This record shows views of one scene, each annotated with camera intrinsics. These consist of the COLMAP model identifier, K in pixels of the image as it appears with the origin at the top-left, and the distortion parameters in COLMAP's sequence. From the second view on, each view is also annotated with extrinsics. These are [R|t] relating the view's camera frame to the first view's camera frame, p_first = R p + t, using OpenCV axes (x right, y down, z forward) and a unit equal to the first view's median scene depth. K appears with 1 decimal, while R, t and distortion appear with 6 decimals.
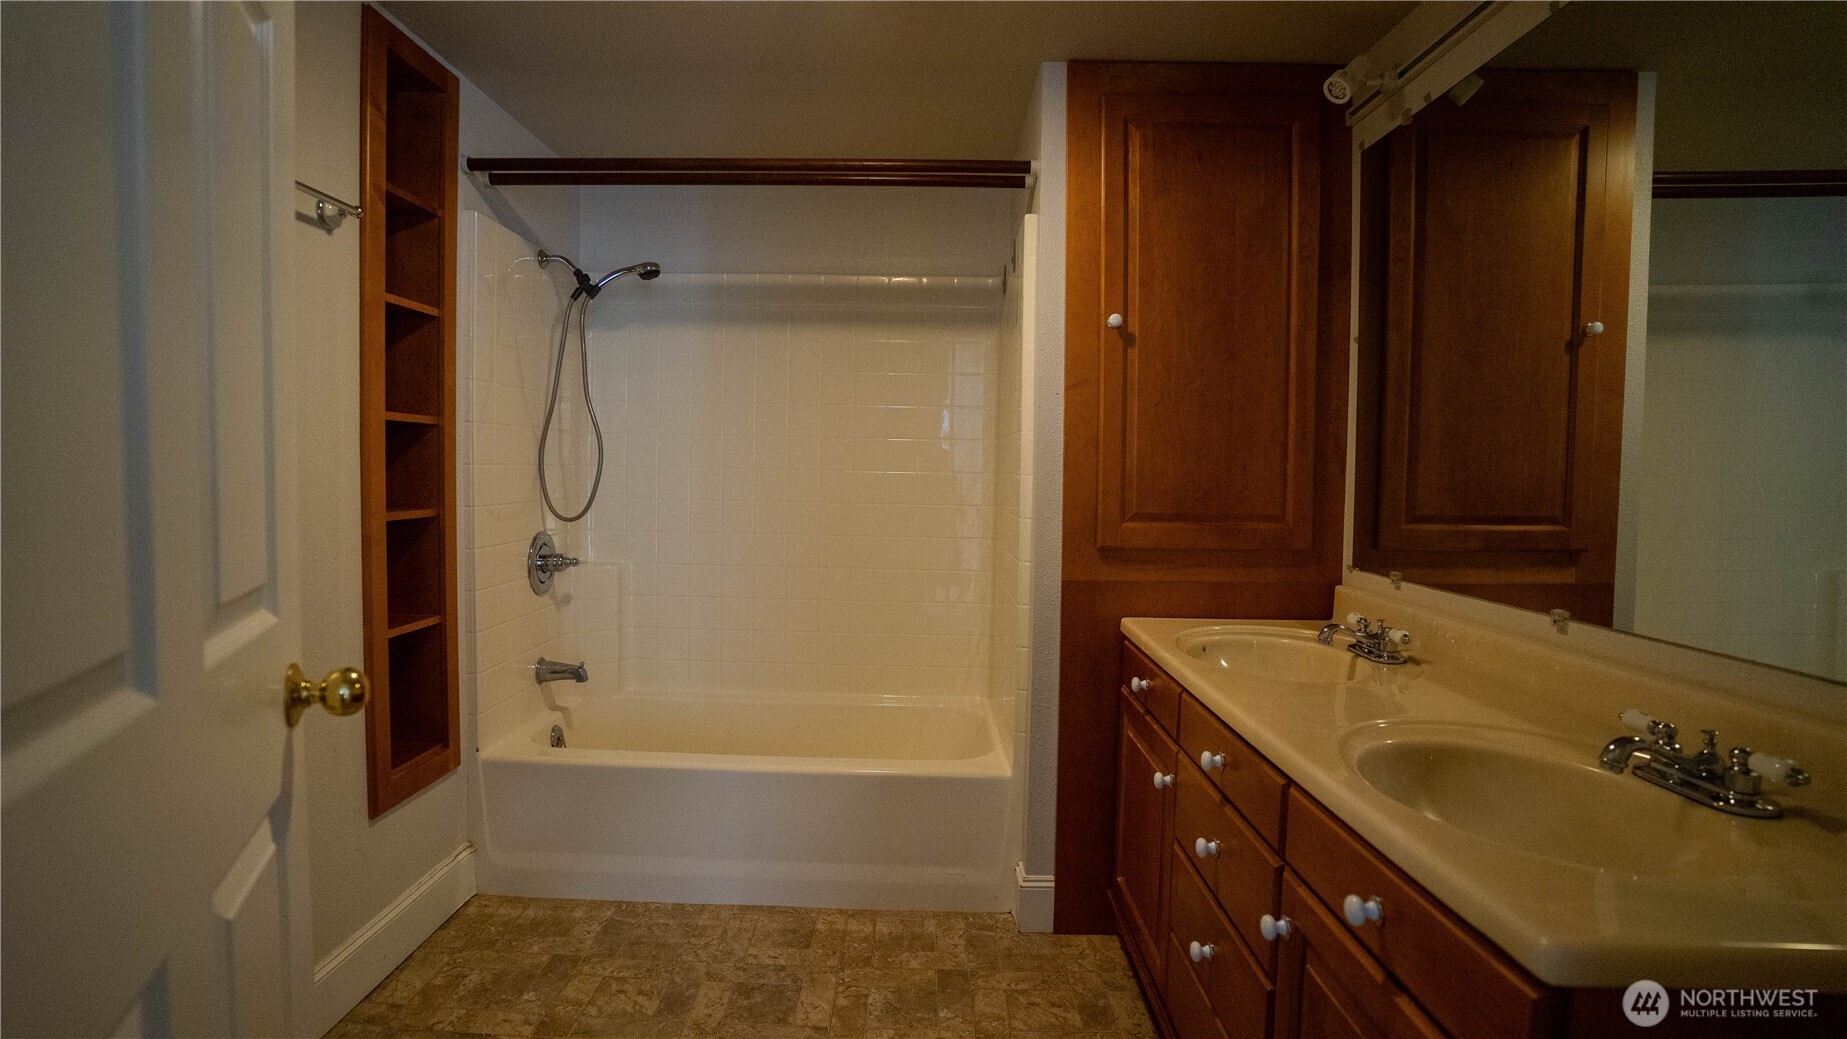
lens RADIAL K [[910.0, 0, 906.3], [0, 910.0, 511.0], [0, 0, 1]] dist [-0.072419, 0.032934]
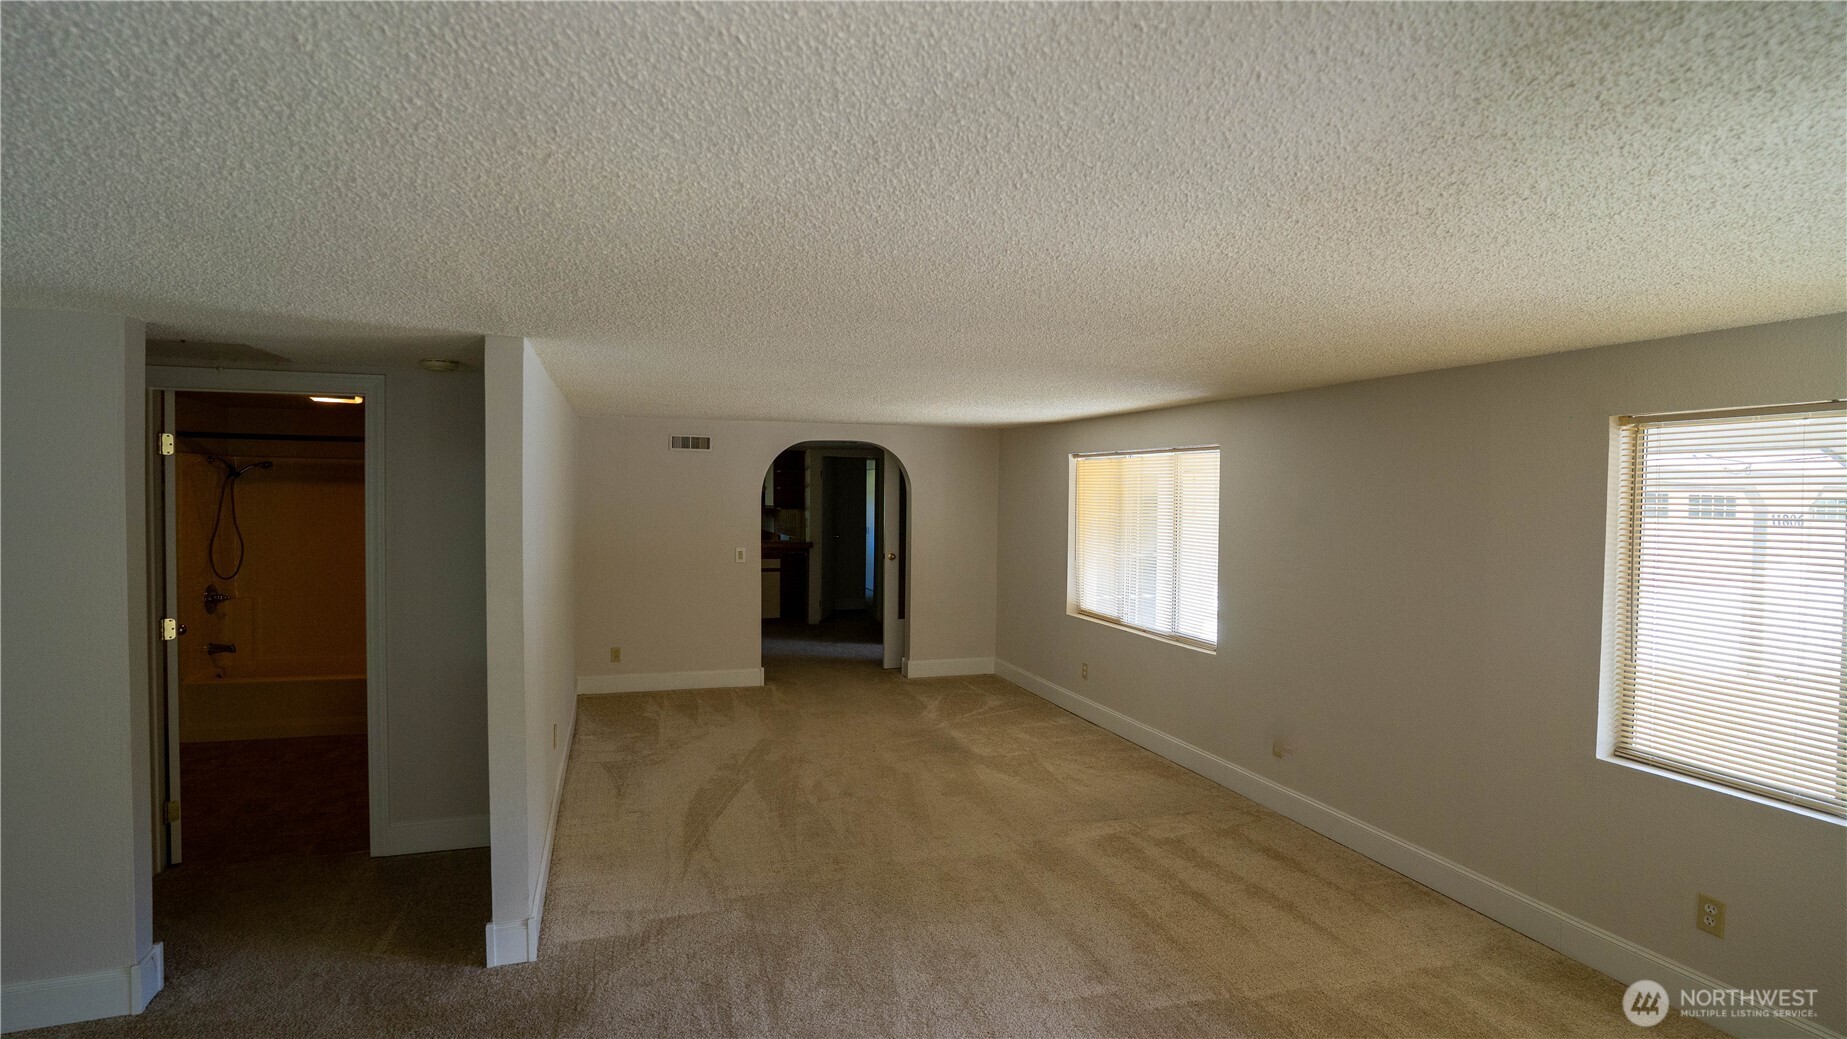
lens RADIAL K [[910.0, 0, 906.3], [0, 910.0, 511.0], [0, 0, 1]] dist [-0.072419, 0.032934]
pose [[0.959921, -0.012663, 0.279986, 0.614183], [0.019271, 0.999597, -0.020863, -0.076693], [-0.279609, 0.025423, 0.959777, -1.516043]]
